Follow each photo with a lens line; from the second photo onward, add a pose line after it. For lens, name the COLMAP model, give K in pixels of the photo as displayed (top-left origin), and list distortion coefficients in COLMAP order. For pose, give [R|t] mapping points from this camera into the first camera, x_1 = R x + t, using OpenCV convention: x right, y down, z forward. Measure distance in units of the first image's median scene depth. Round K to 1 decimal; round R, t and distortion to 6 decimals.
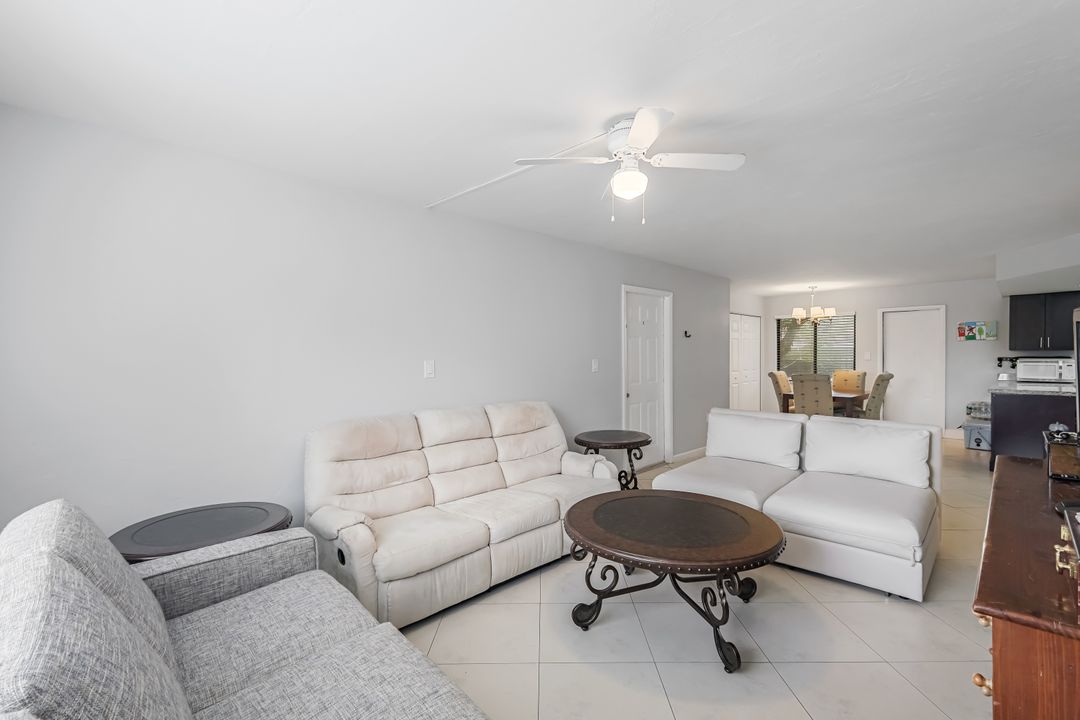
lens RADIAL K [[481.8, 0, 537.7], [0, 481.8, 361.3], [0, 0, 1]] dist [0.002420, 0.000521]
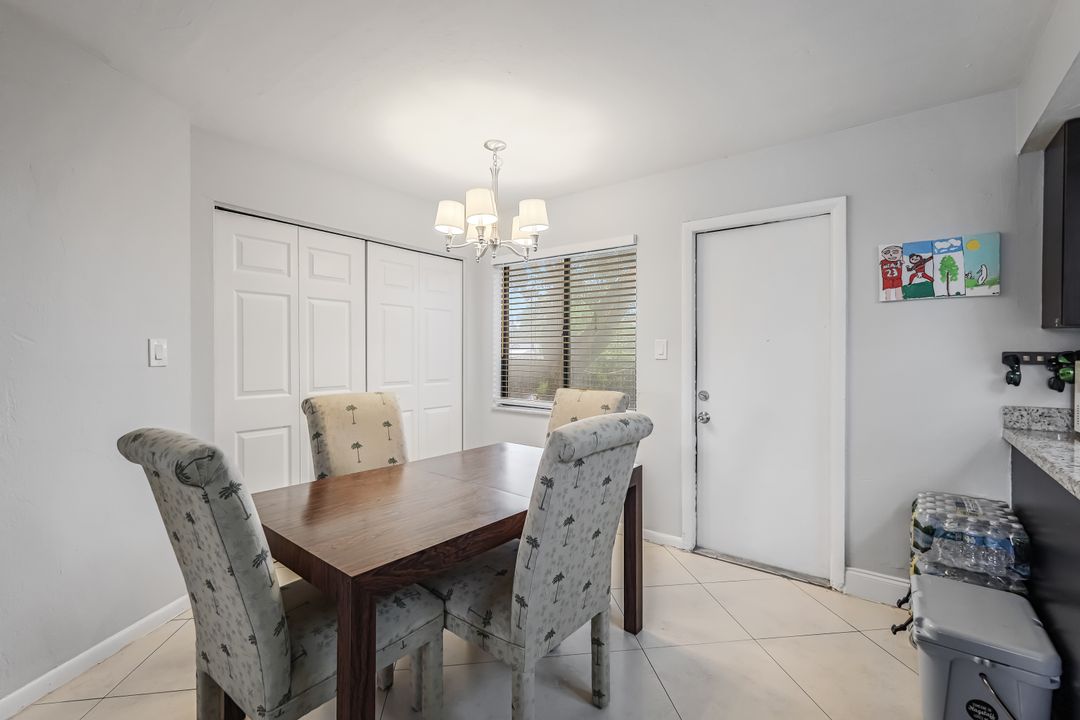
lens RADIAL K [[471.0, 0, 542.3], [0, 471.0, 354.9], [0, 0, 1]] dist [0.002687, 0.000149]
pose [[0.991664, 0.008930, 0.128539, 0.630850], [-0.007198, 0.999877, -0.013932, -0.000386], [-0.128648, 0.012890, 0.991607, 0.747000]]
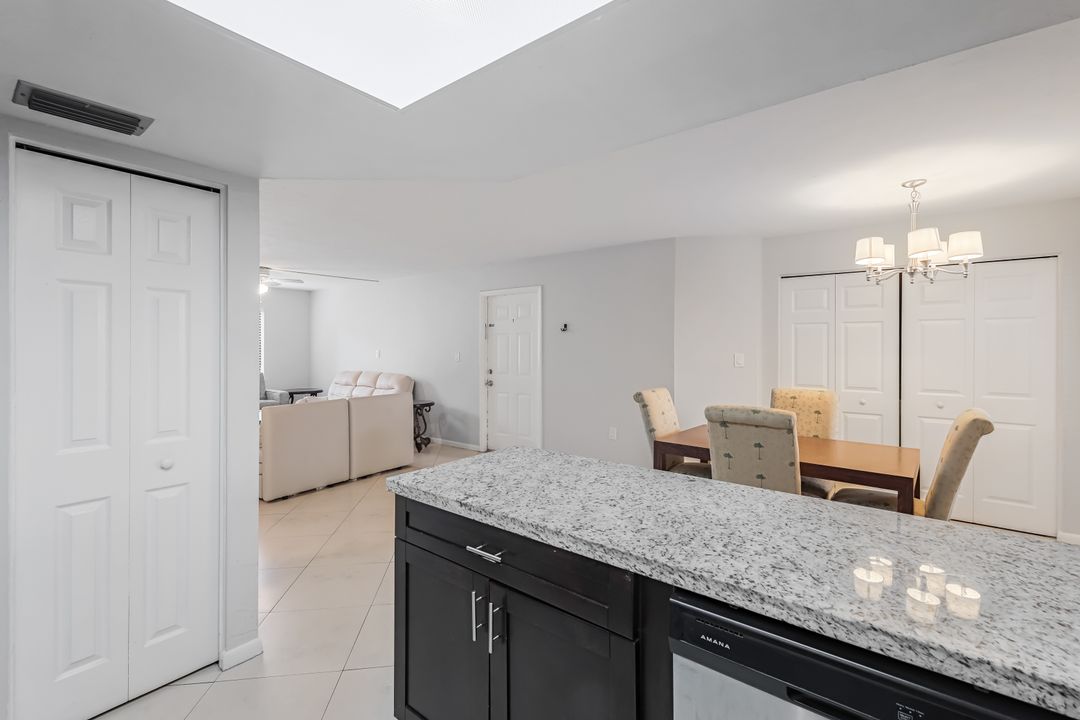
lens RADIAL K [[469.7, 0, 543.0], [0, 469.7, 346.9], [0, 0, 1]] dist [0.016063, 0.000082]
pose [[0.119803, 0.009190, -0.992755, 1.025155], [-0.019767, 0.999781, 0.006869, -0.021719], [0.992601, 0.018801, 0.119959, 0.744816]]
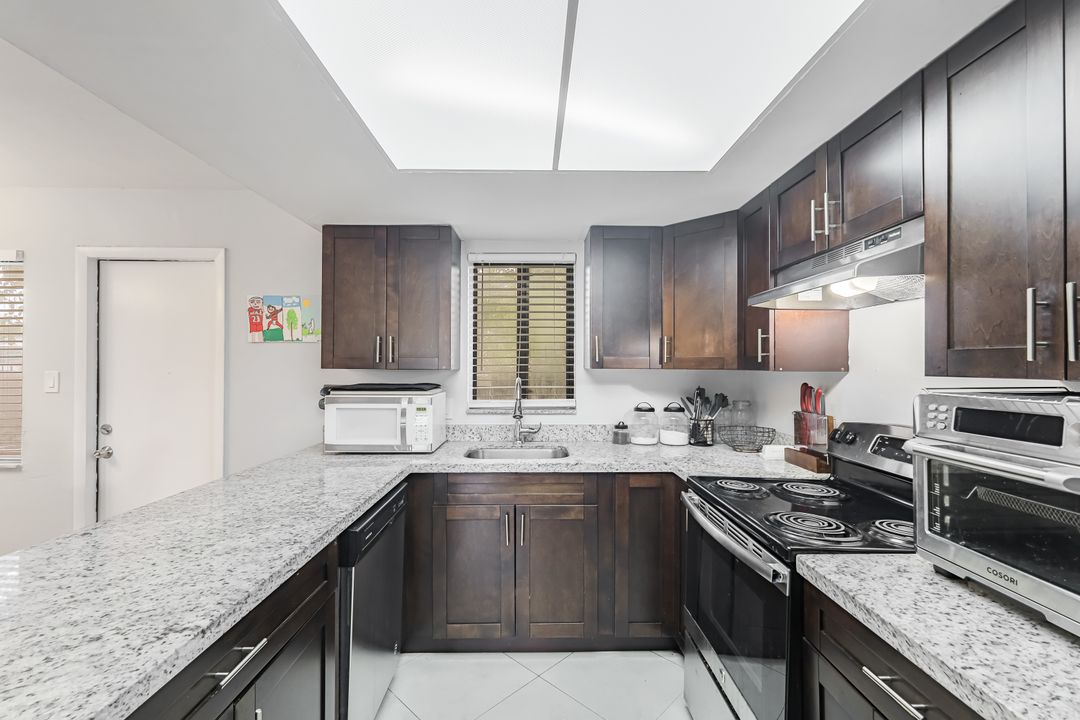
lens RADIAL K [[469.4, 0, 542.7], [0, 469.4, 361.4], [0, 0, 1]] dist [0.001149, 0.000408]
pose [[0.697337, 0.013658, 0.716613, 0.801078], [0.005973, 0.999673, -0.024865, -0.017189], [-0.716719, 0.021620, 0.697027, 0.594228]]
